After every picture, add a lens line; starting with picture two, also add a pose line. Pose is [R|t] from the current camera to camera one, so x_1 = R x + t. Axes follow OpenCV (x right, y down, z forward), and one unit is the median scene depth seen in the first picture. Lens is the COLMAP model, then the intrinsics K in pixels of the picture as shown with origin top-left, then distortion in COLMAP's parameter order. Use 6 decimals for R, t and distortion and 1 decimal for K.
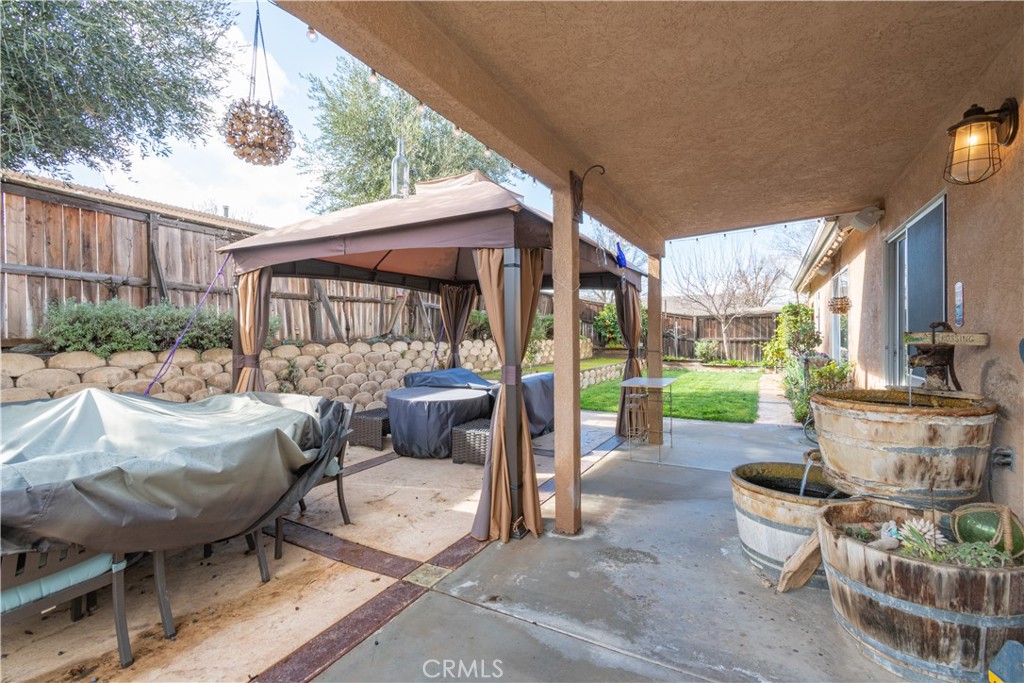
lens RADIAL K [[469.3, 0, 504.1], [0, 469.3, 341.3], [0, 0, 1]] dist [-0.000012, 0.000107]
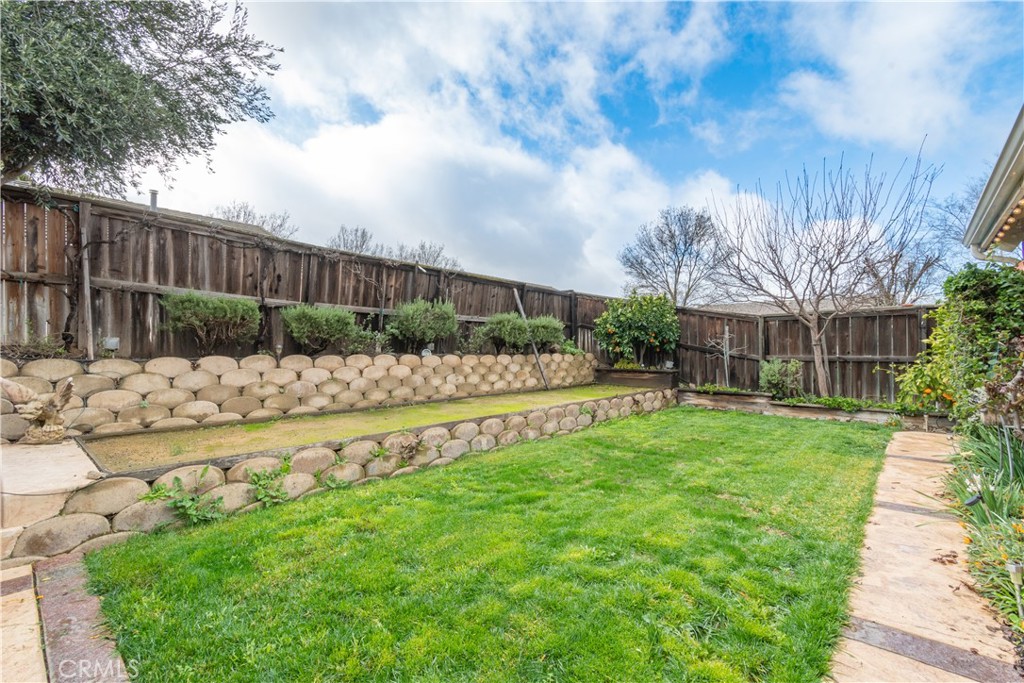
lens RADIAL K [[443.2, 0, 512.0], [0, 443.2, 341.5], [0, 0, 1]] dist [-0.007477, -0.000003]
pose [[0.973499, 0.008165, -0.228544, 0.236133], [-0.014833, 0.999512, -0.027477, -0.004189], [0.228208, 0.030139, 0.973146, 0.407643]]
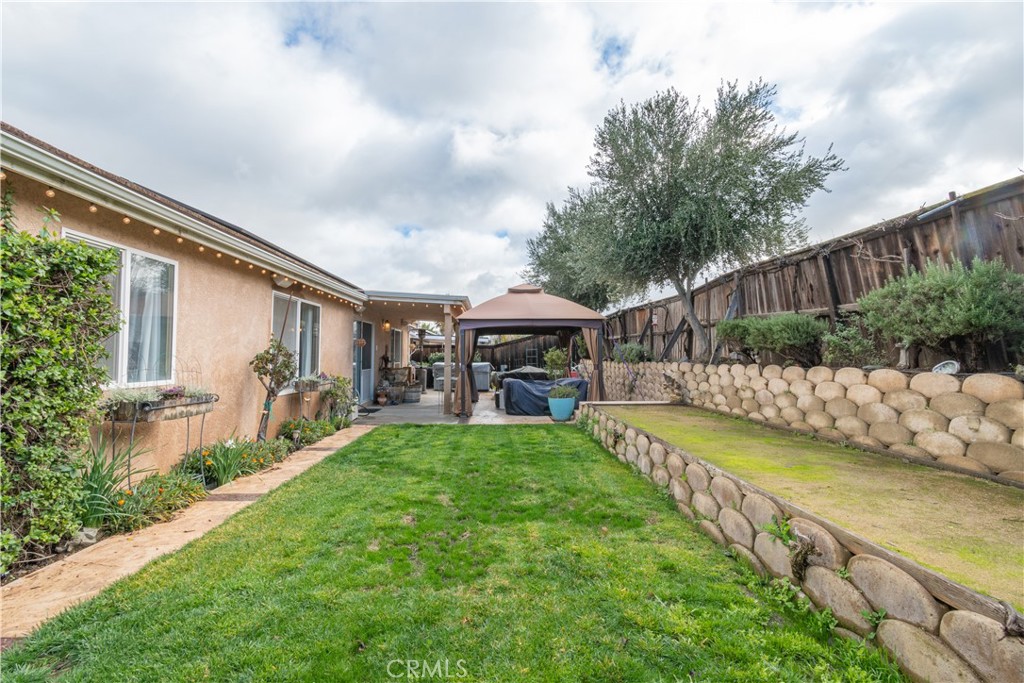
lens RADIAL K [[479.2, 0, 511.9], [0, 479.2, 355.0], [0, 0, 1]] dist [-0.001874, -0.000462]
pose [[-0.894037, -0.001798, -0.447989, 0.848756], [-0.003788, 0.999987, 0.003547, -0.031087], [0.447977, 0.004868, -0.894032, 3.195054]]
